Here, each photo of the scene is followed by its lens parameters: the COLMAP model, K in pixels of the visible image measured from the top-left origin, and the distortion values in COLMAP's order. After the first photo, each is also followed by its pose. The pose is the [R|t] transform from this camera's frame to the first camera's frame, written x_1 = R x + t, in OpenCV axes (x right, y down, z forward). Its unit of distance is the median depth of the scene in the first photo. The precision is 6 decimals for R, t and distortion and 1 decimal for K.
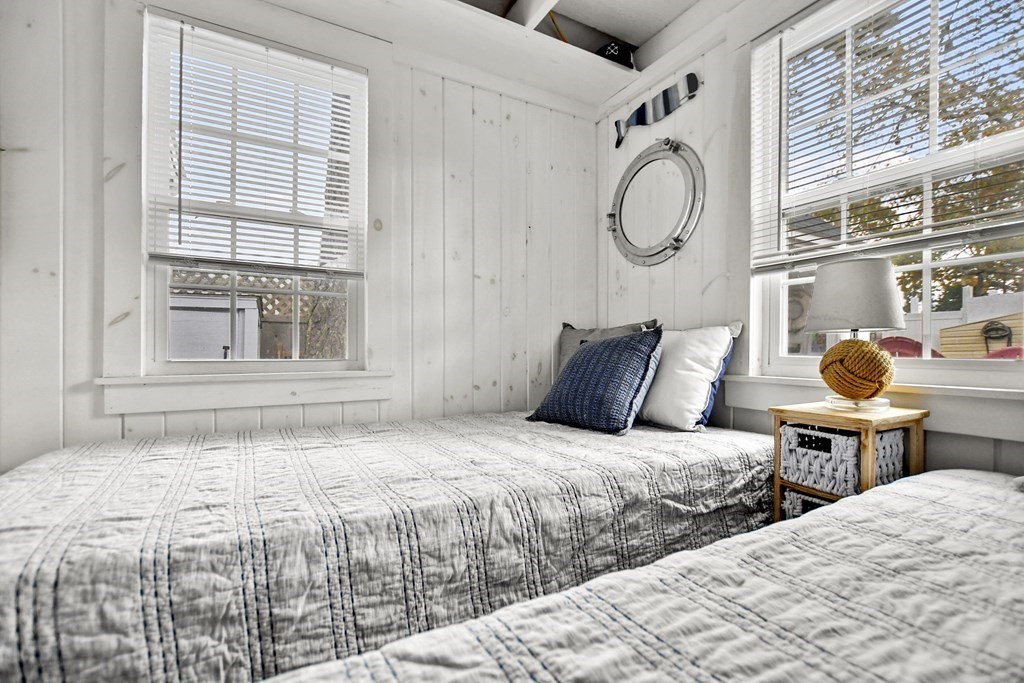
lens RADIAL K [[447.6, 0, 513.9], [0, 447.6, 348.8], [0, 0, 1]] dist [-0.017972, 0.002585]
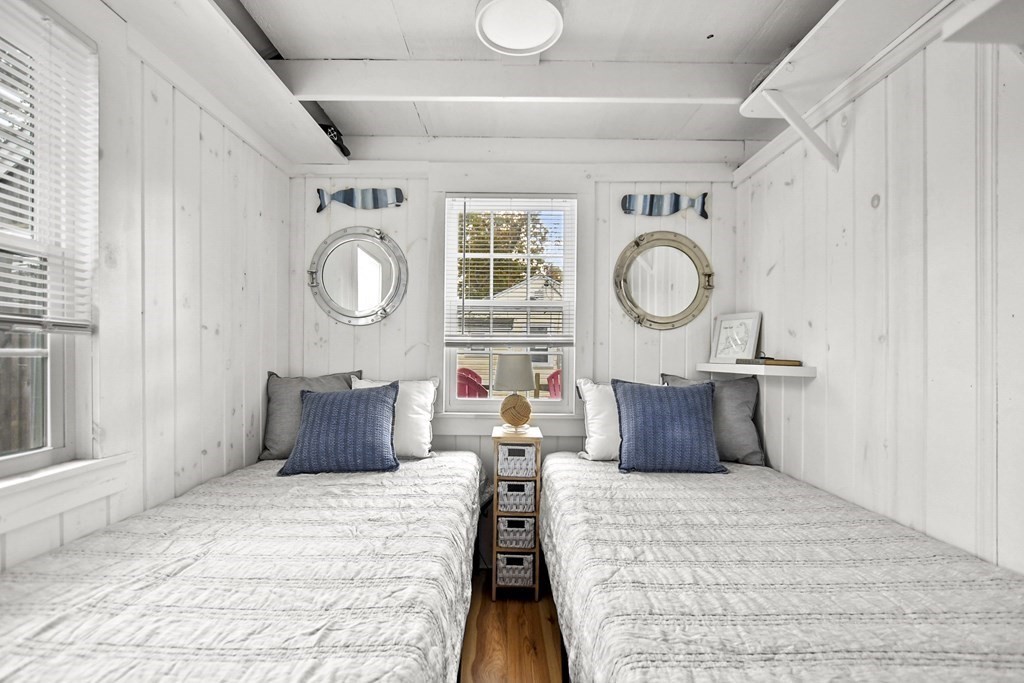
lens RADIAL K [[447.6, 0, 492.5], [0, 447.6, 356.6], [0, 0, 1]] dist [-0.017972, 0.002585]
pose [[0.511364, -0.002180, 0.859361, -0.588903], [-0.008156, 0.999939, 0.007389, -0.122699], [-0.859325, -0.010787, 0.511315, 0.066233]]
